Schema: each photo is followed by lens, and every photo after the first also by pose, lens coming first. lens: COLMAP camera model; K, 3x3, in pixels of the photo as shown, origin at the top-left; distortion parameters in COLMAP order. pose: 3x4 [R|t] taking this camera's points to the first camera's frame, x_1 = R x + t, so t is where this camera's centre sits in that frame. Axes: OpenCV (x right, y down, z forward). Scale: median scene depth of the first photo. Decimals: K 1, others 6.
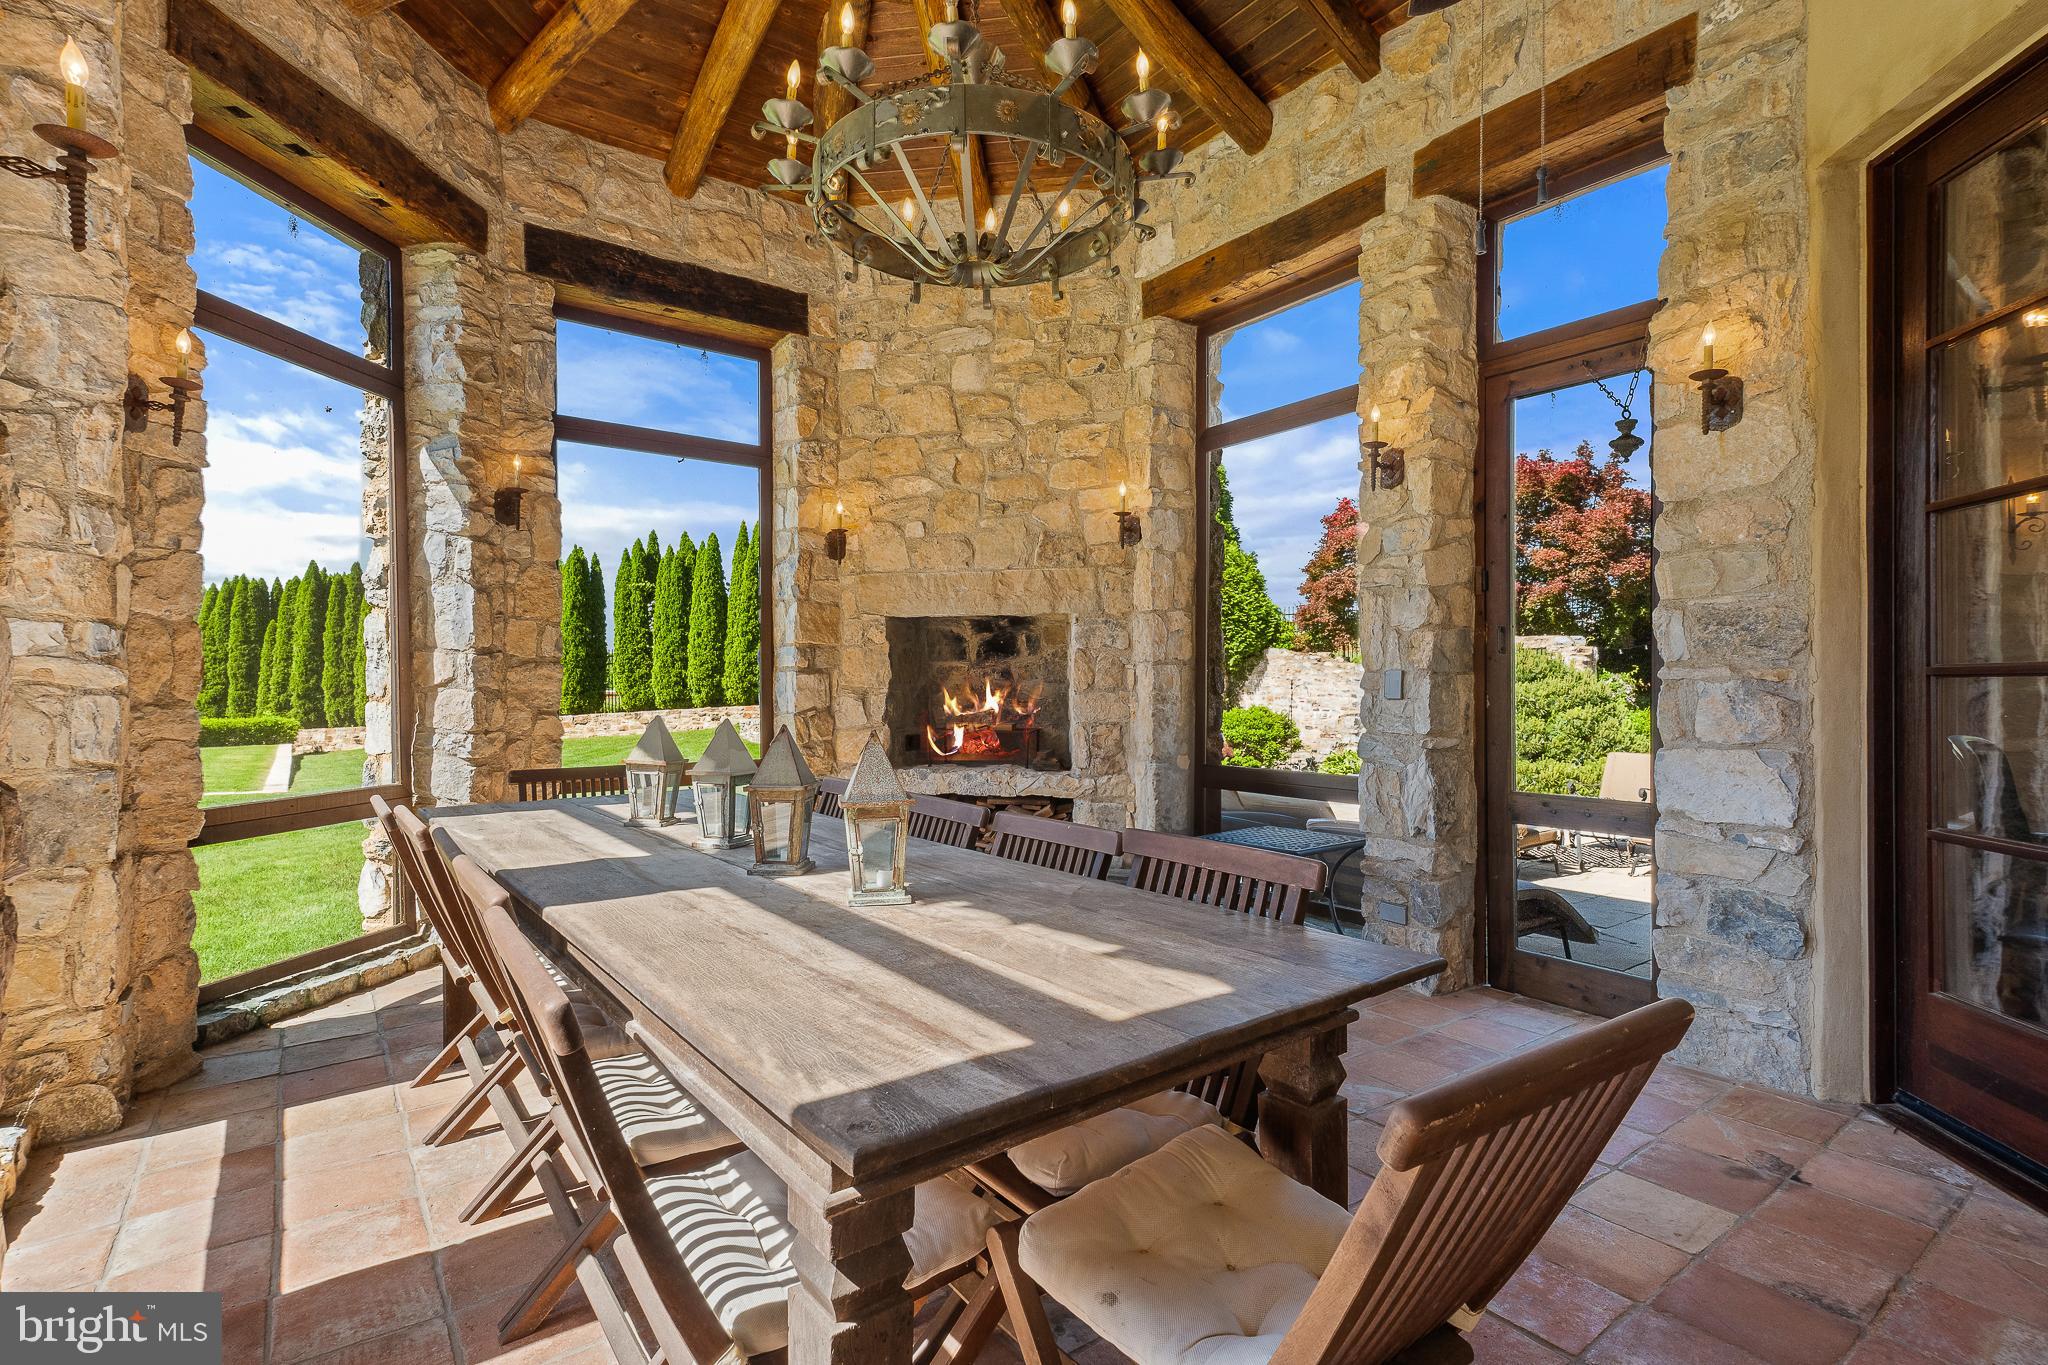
lens RADIAL K [[974.3, 0, 1023.6], [0, 974.3, 696.4], [0, 0, 1]] dist [0.025050, -0.000496]
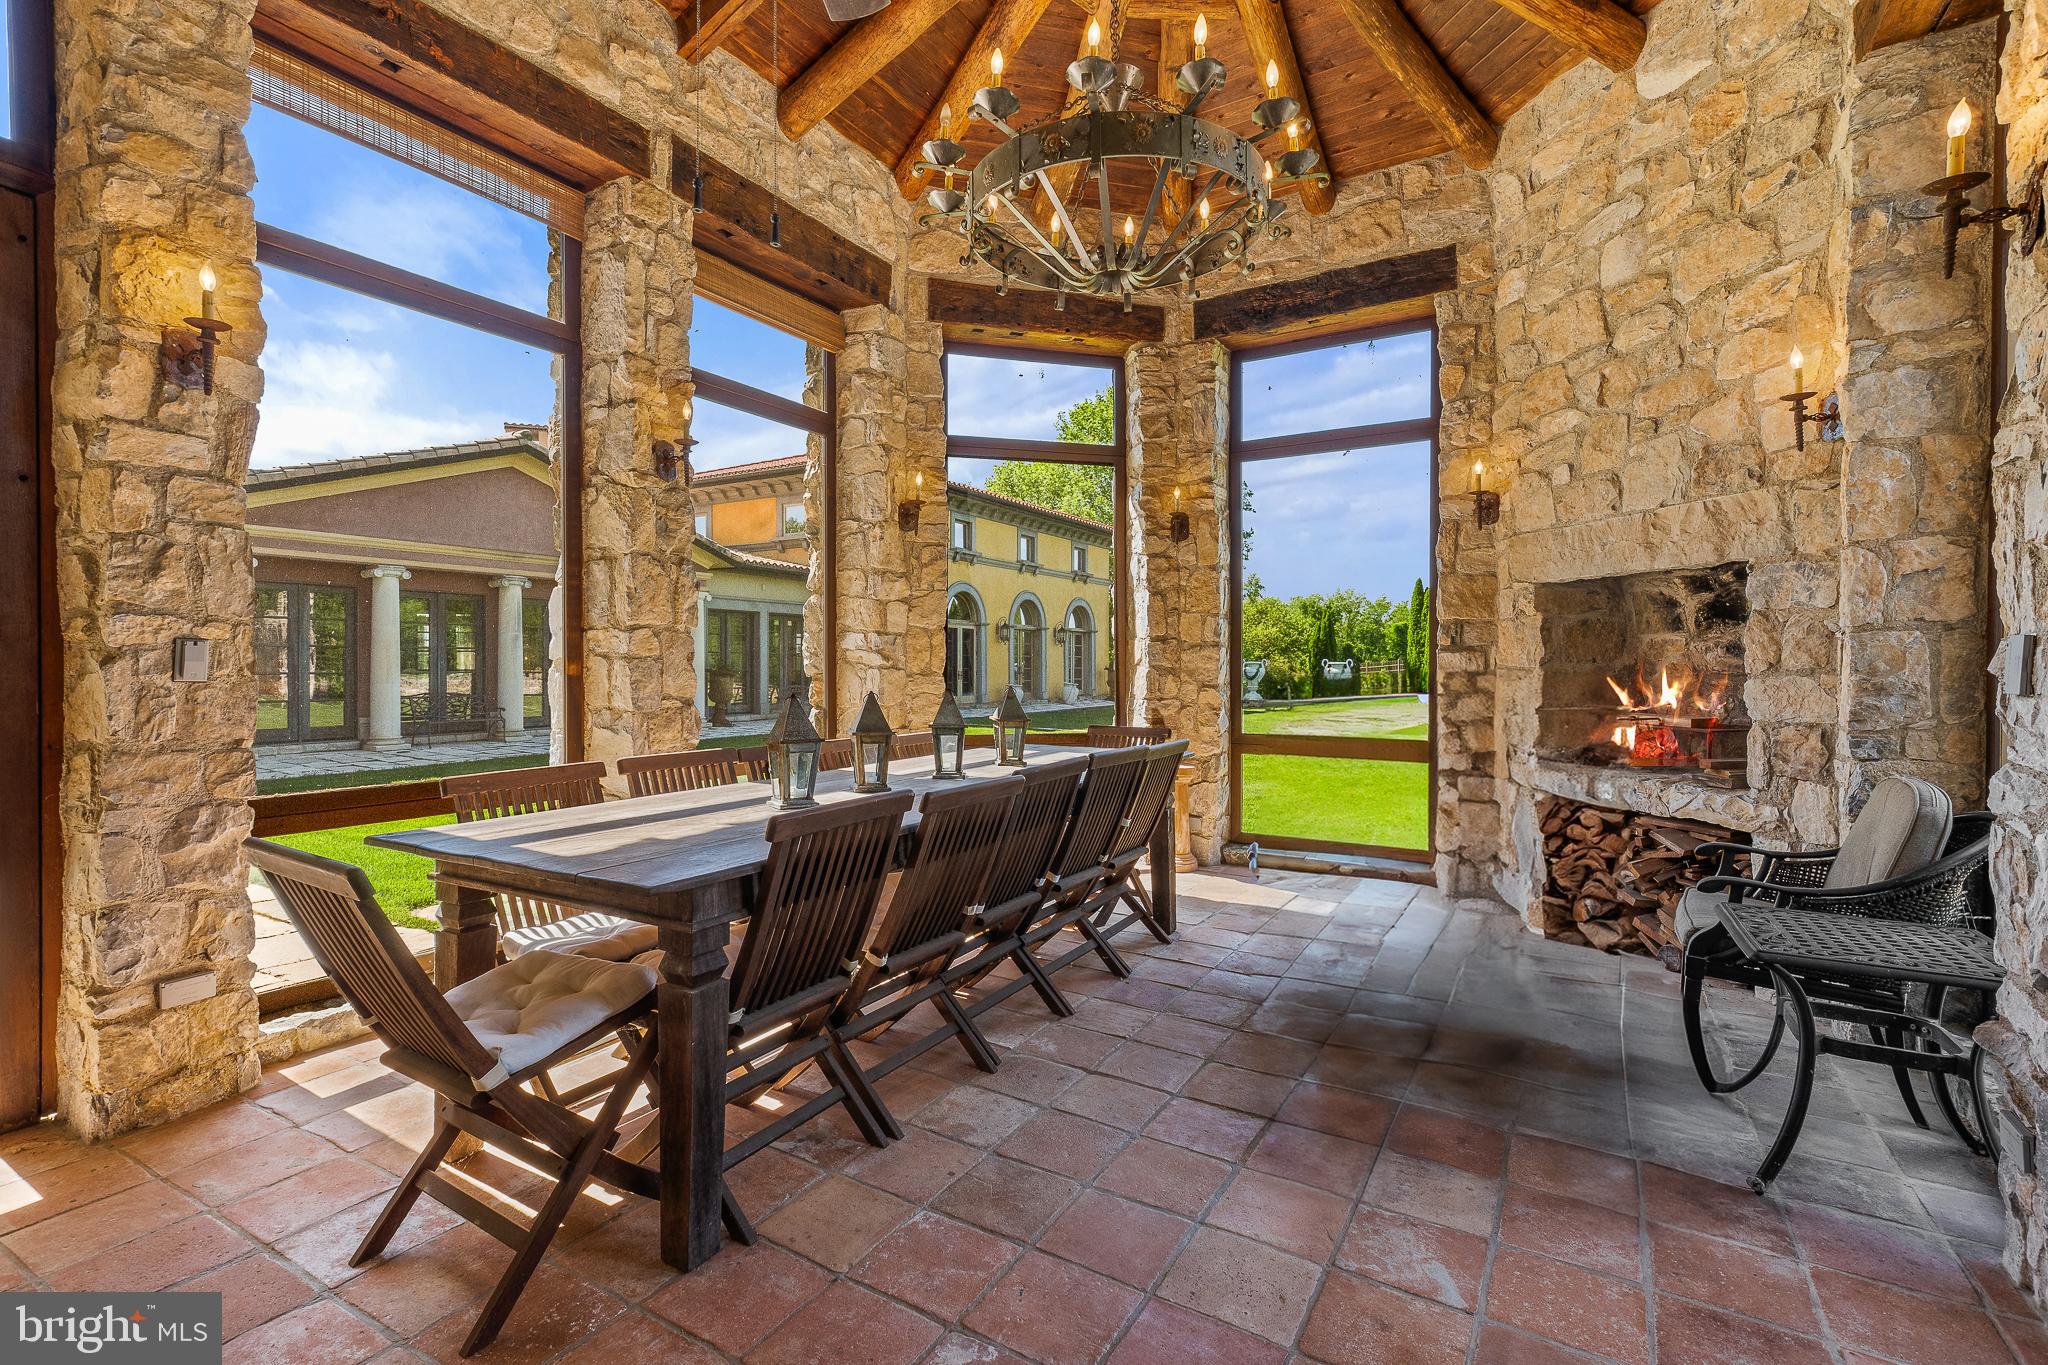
lens RADIAL K [[936.1, 0, 1024.0], [0, 936.1, 682.5], [0, 0, 1]] dist [0.024003, -0.020957]
pose [[0.375273, 0.019982, -0.926699, 0.470123], [-0.010749, 0.999794, 0.017206, -0.005079], [0.926852, 0.003504, 0.375411, 0.290218]]
